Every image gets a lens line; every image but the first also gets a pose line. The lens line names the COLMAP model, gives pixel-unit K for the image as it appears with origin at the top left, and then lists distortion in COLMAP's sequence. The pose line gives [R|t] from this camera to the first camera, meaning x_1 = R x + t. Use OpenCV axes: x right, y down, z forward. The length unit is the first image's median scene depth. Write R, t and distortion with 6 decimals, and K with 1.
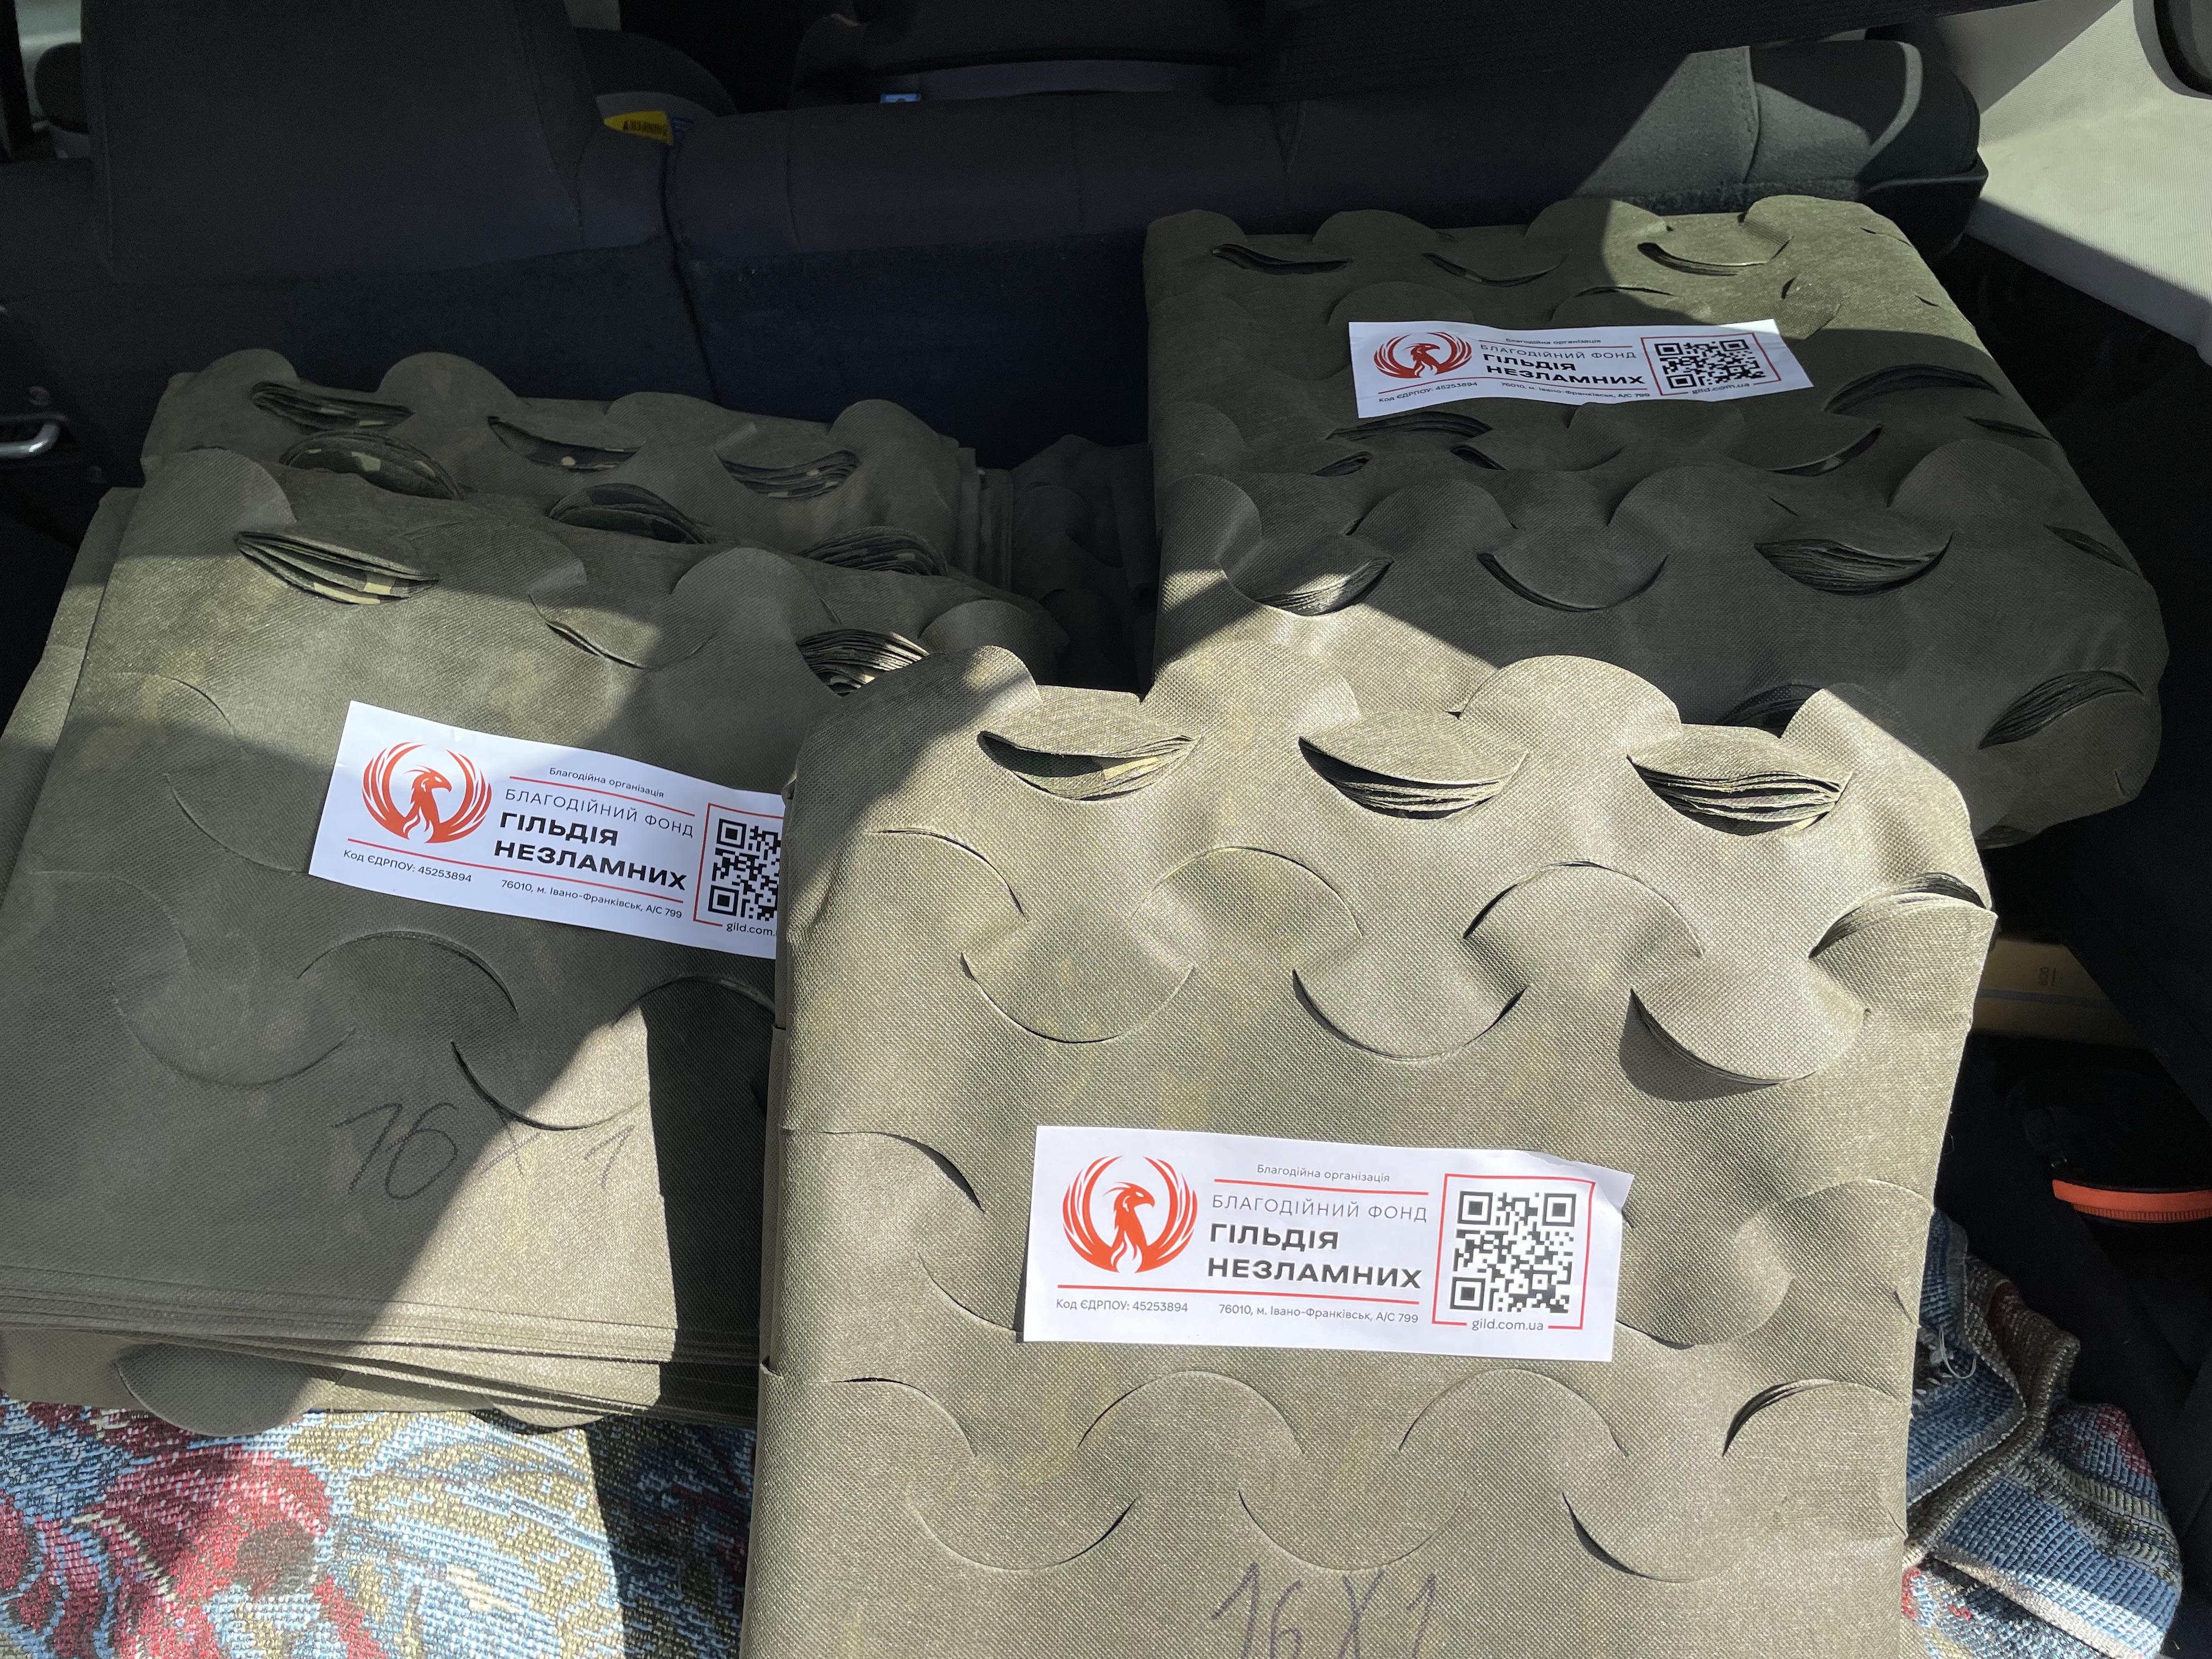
lens RADIAL K [[1695.1, 0, 1106.0], [0, 1695.1, 829.5], [0, 0, 1]] dist [0.098048, -0.136431]
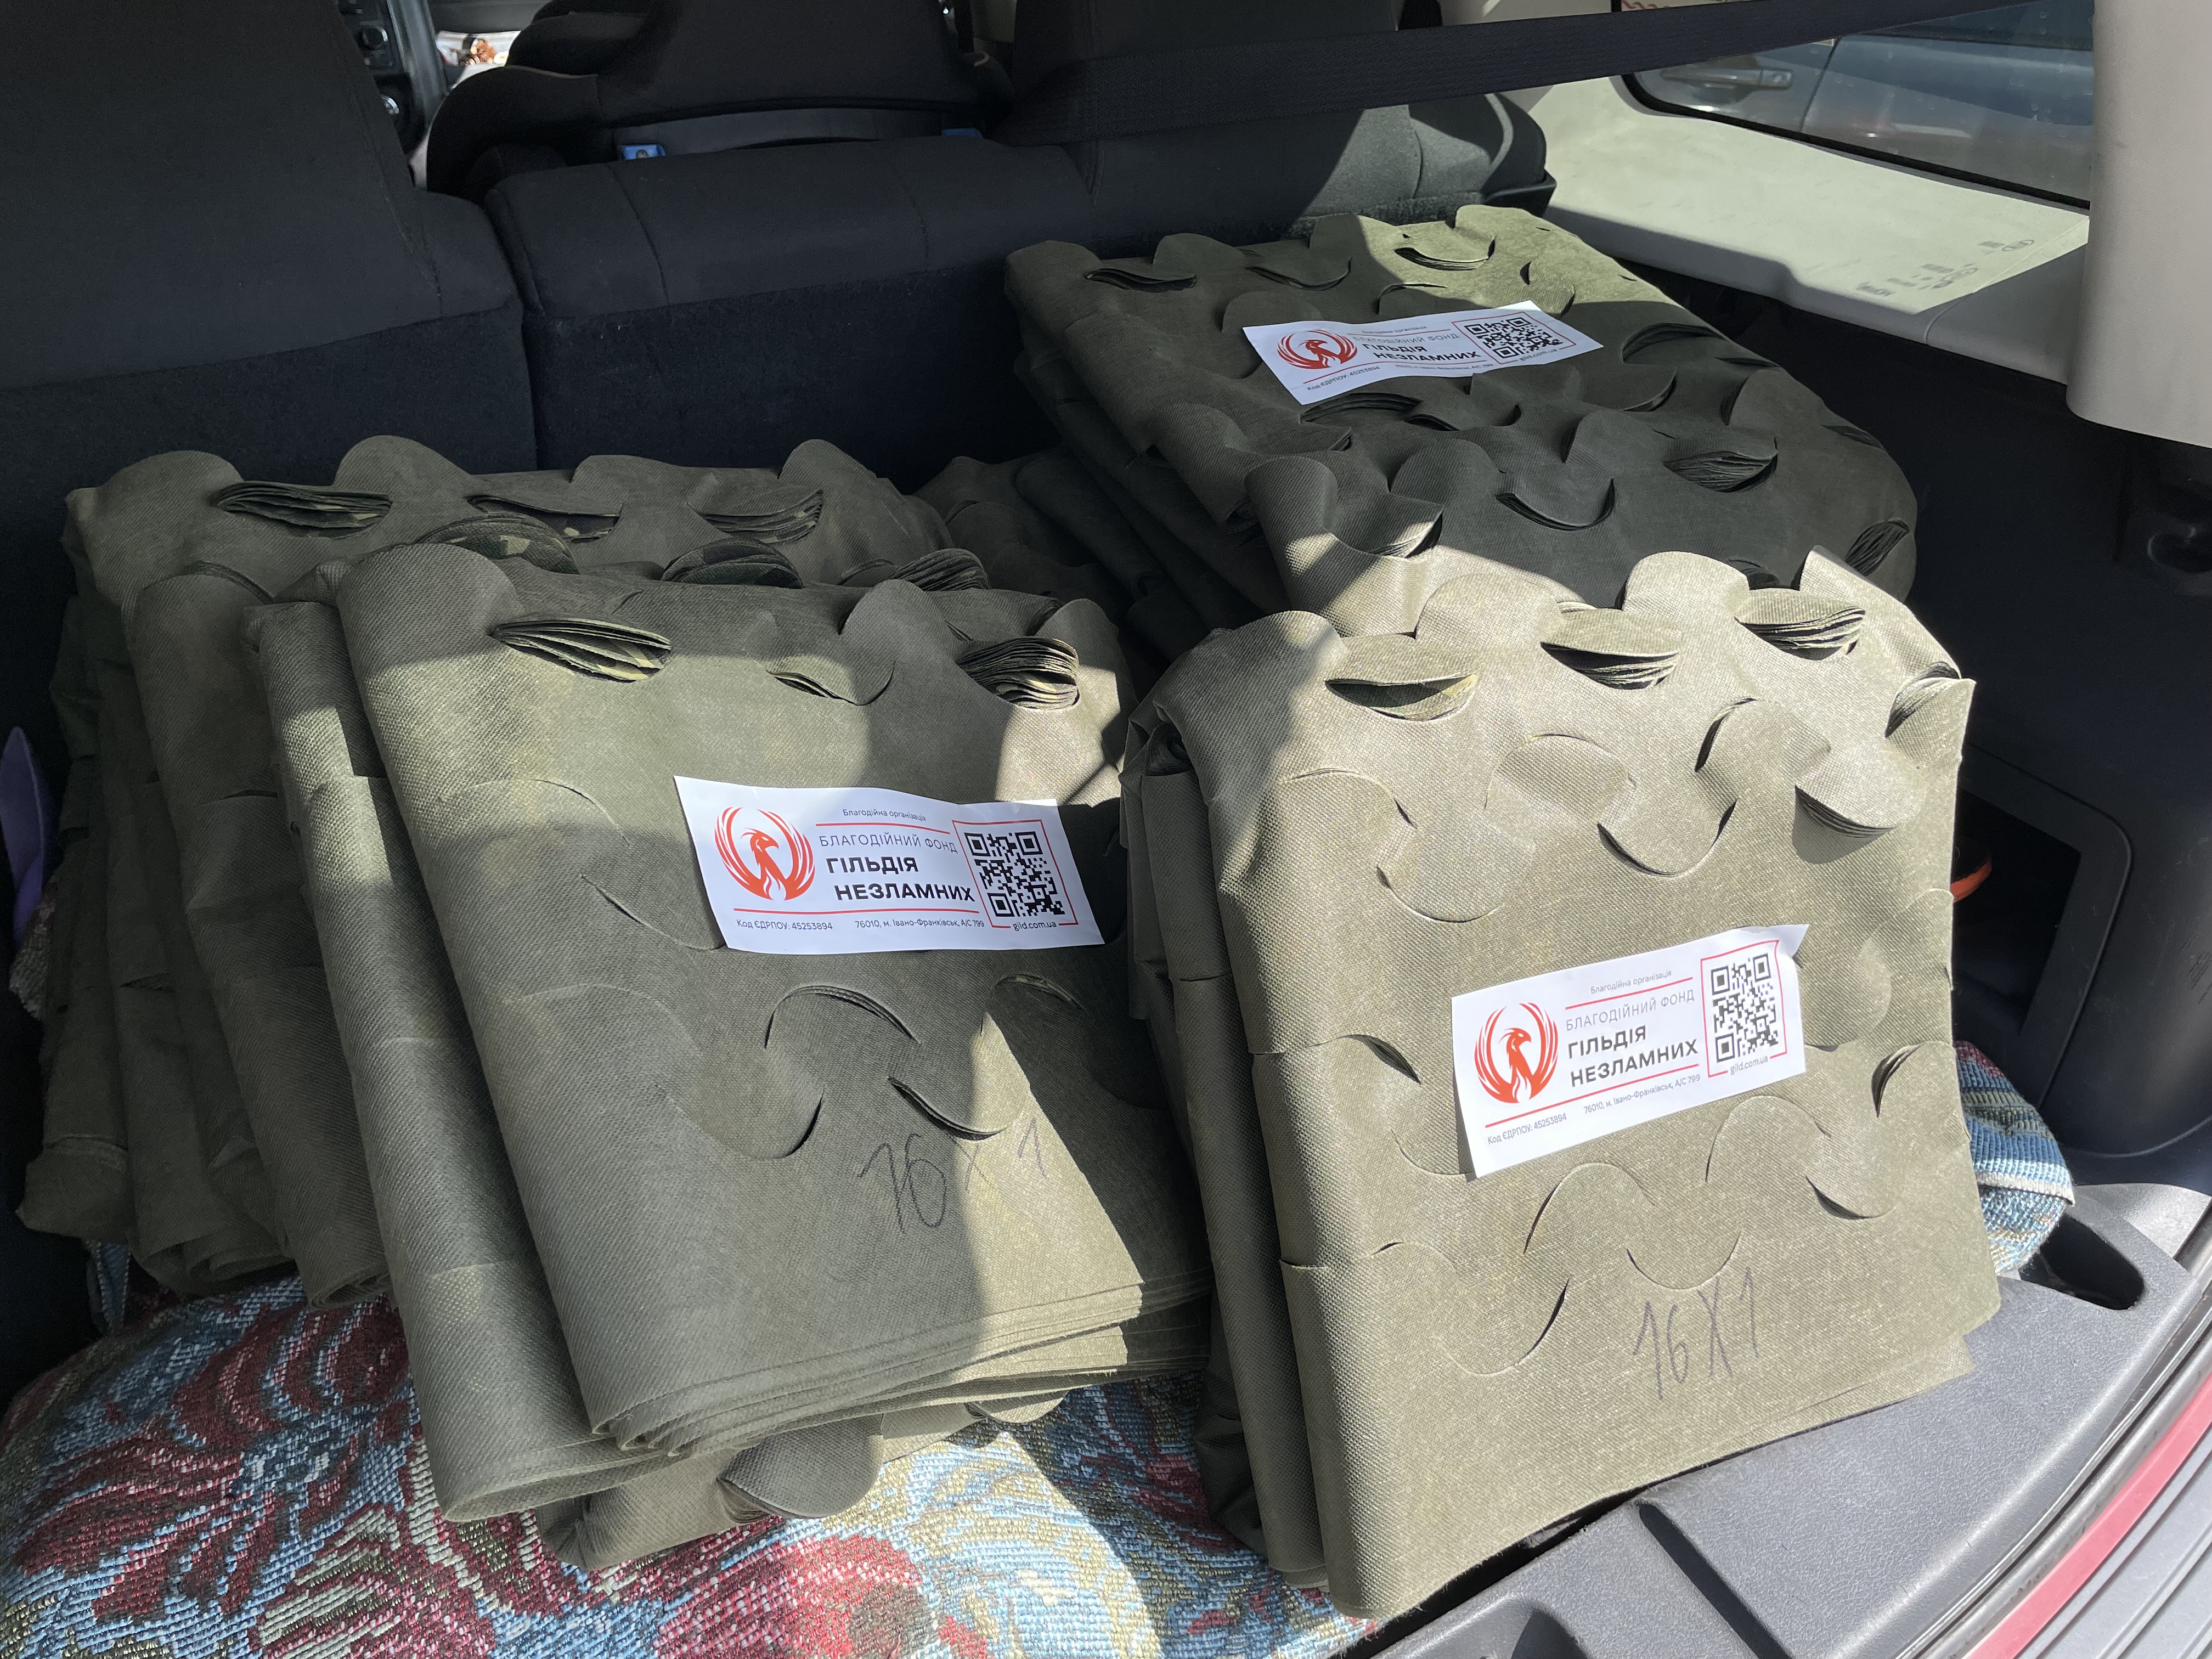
lens RADIAL K [[1695.1, 0, 1106.0], [0, 1695.1, 829.5], [0, 0, 1]] dist [0.098048, -0.136431]
pose [[0.878251, -0.201970, 0.433456, -0.672878], [0.211203, 0.977060, 0.027335, -0.020594], [-0.429033, 0.067540, 0.900760, 0.027337]]
